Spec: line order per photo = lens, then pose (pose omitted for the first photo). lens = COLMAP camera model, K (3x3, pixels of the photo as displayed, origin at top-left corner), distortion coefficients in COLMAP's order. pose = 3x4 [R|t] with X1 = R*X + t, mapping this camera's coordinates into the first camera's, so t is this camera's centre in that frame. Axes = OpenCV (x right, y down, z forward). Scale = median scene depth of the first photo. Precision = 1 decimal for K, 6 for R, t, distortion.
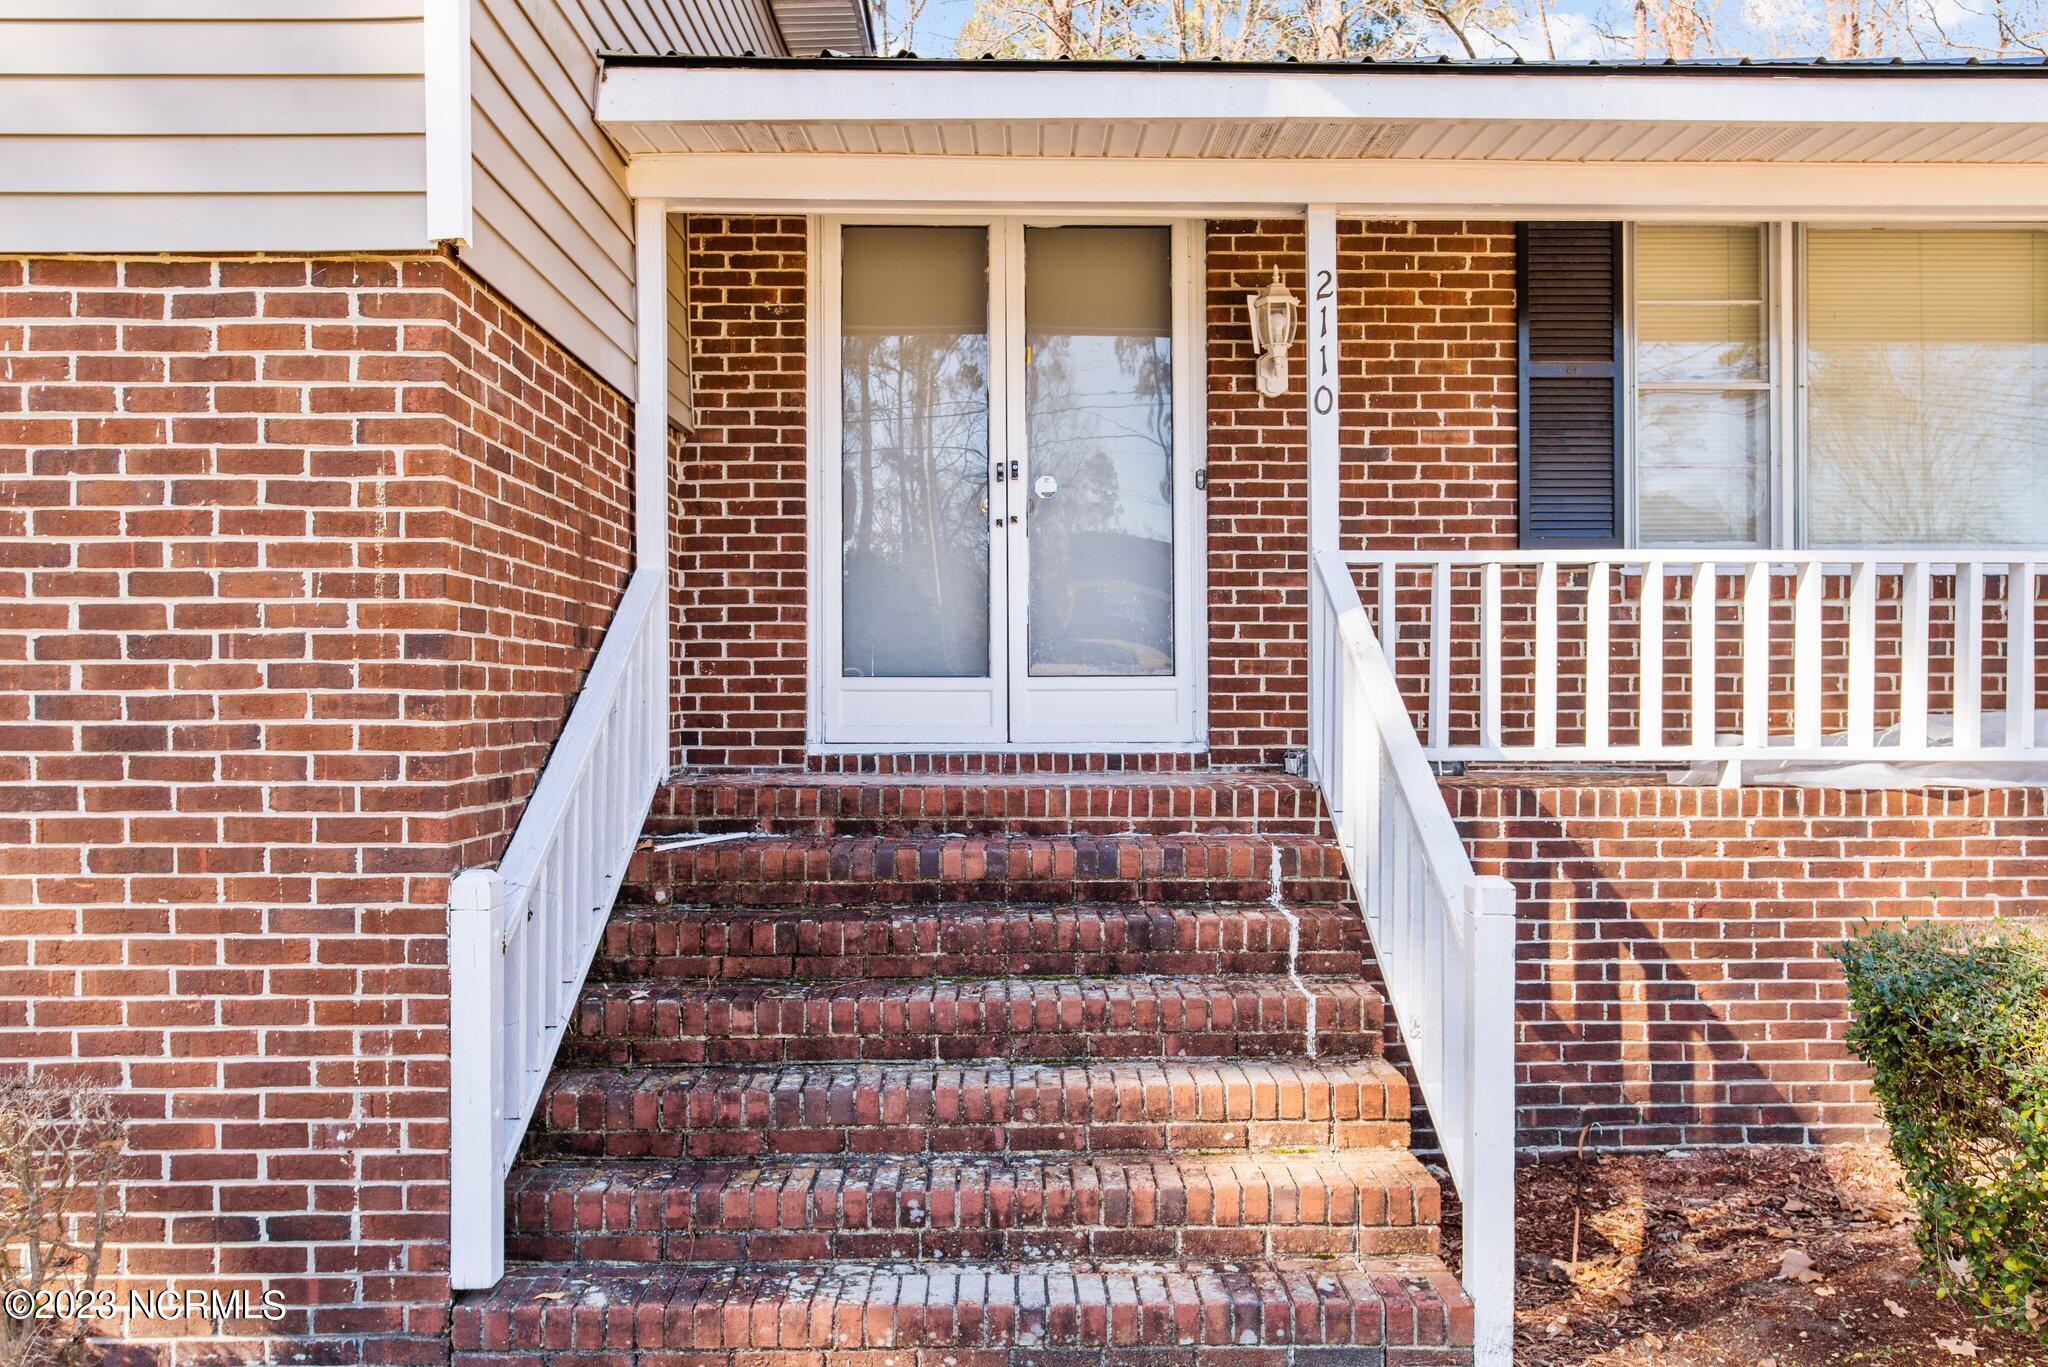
lens RADIAL K [[1648.2, 0, 1024.0], [0, 1648.2, 683.5], [0, 0, 1]] dist [-0.000403, 0.000570]
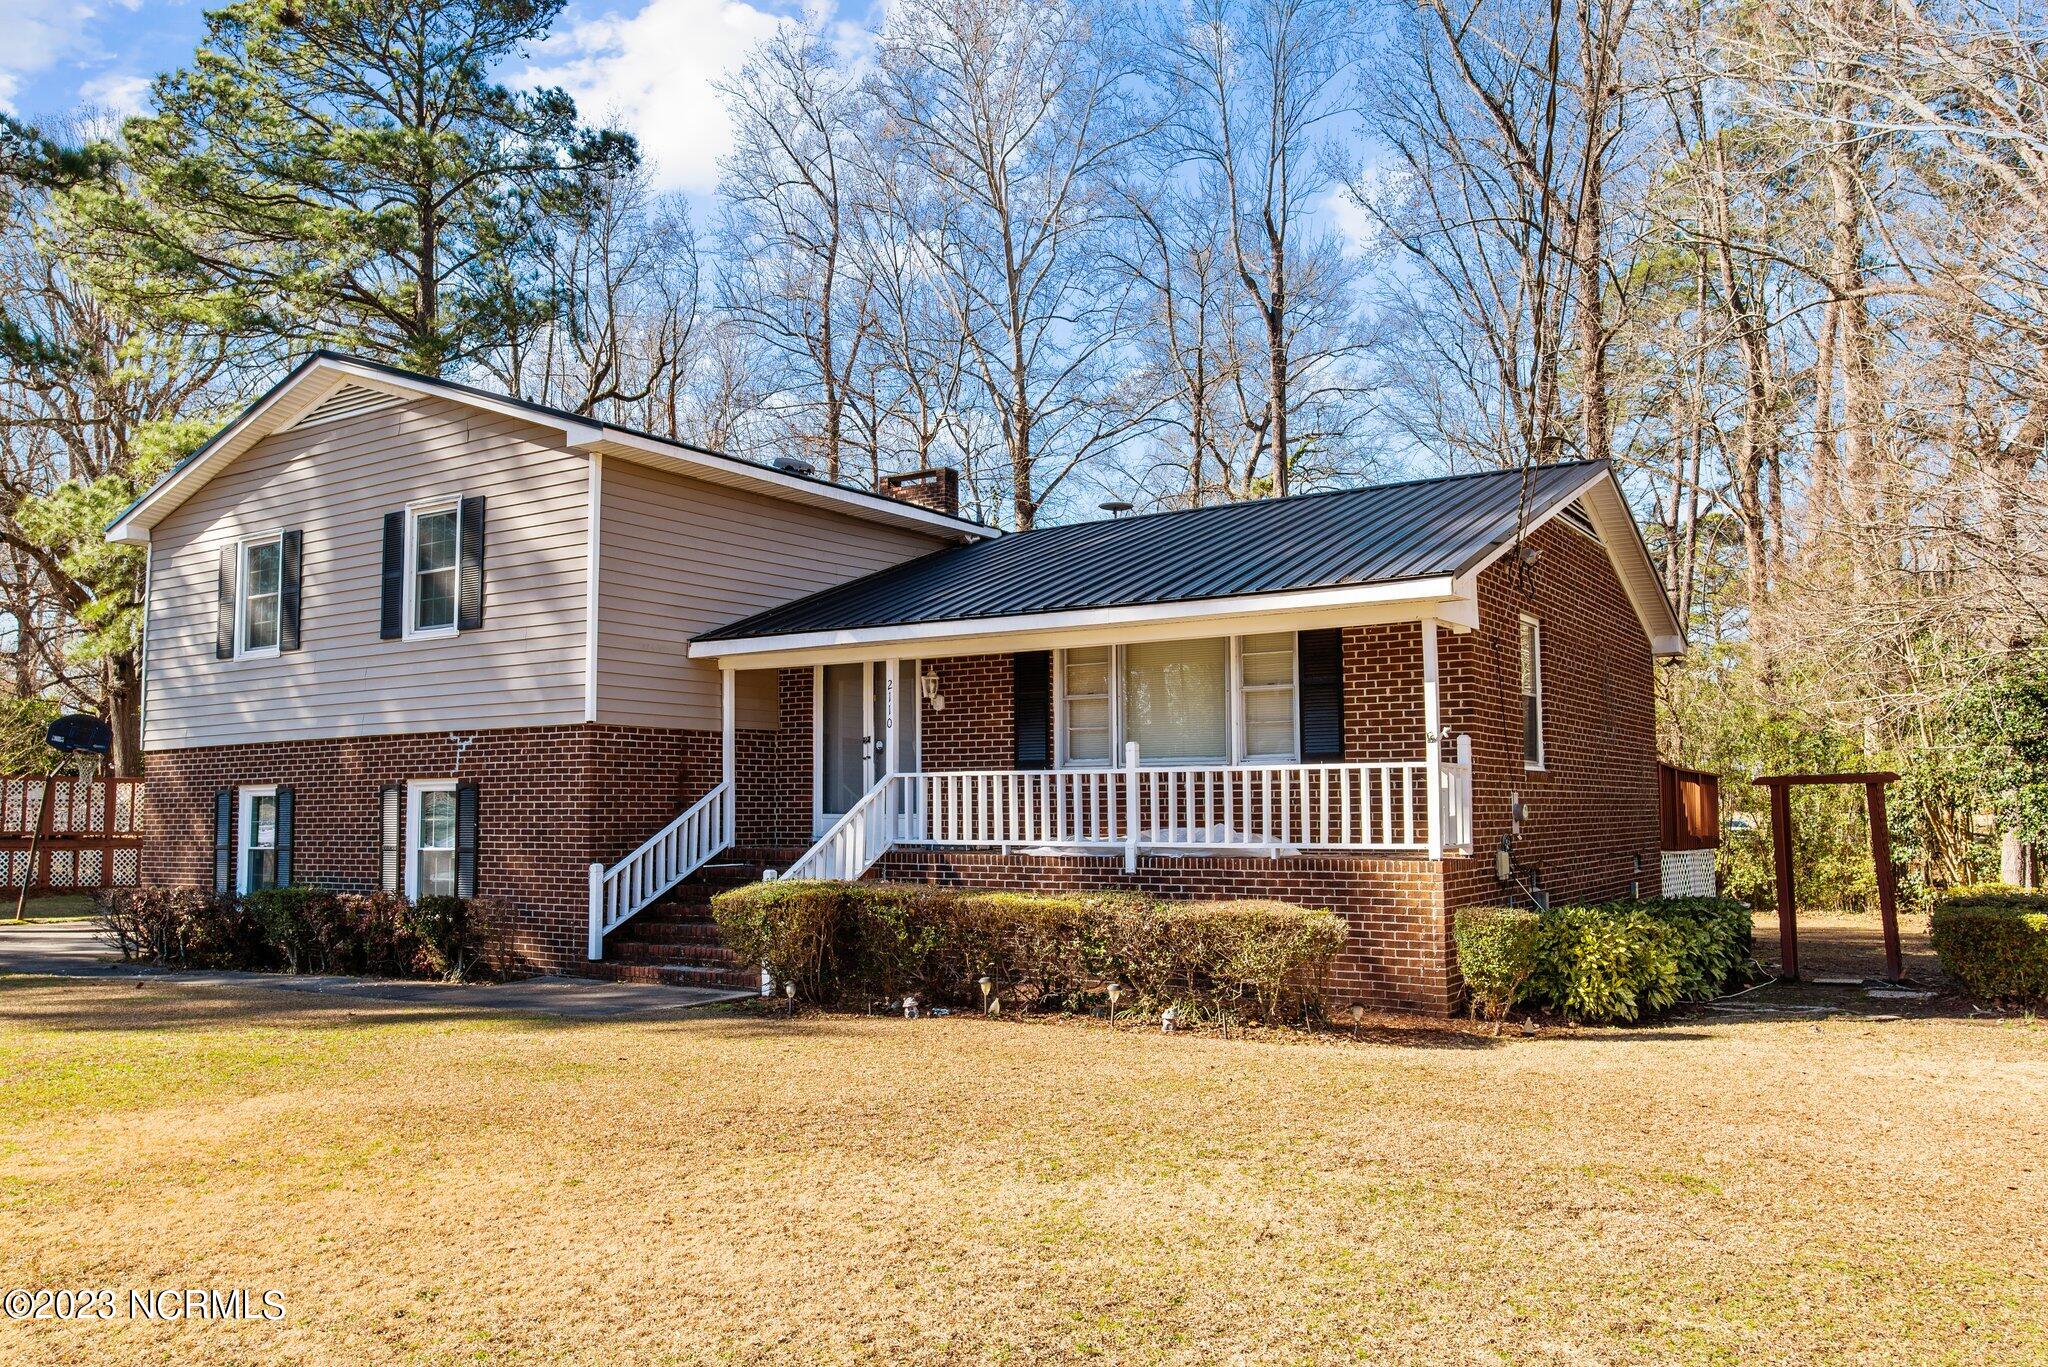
lens RADIAL K [[1533.5, 0, 1024.0], [0, 1533.5, 683.5], [0, 0, 1]] dist [0.002423, 0.000420]
pose [[0.831120, -0.046345, -0.554158, 1.939852], [0.007761, 0.997391, -0.071774, -0.041443], [0.556038, 0.055352, 0.829311, -1.186593]]
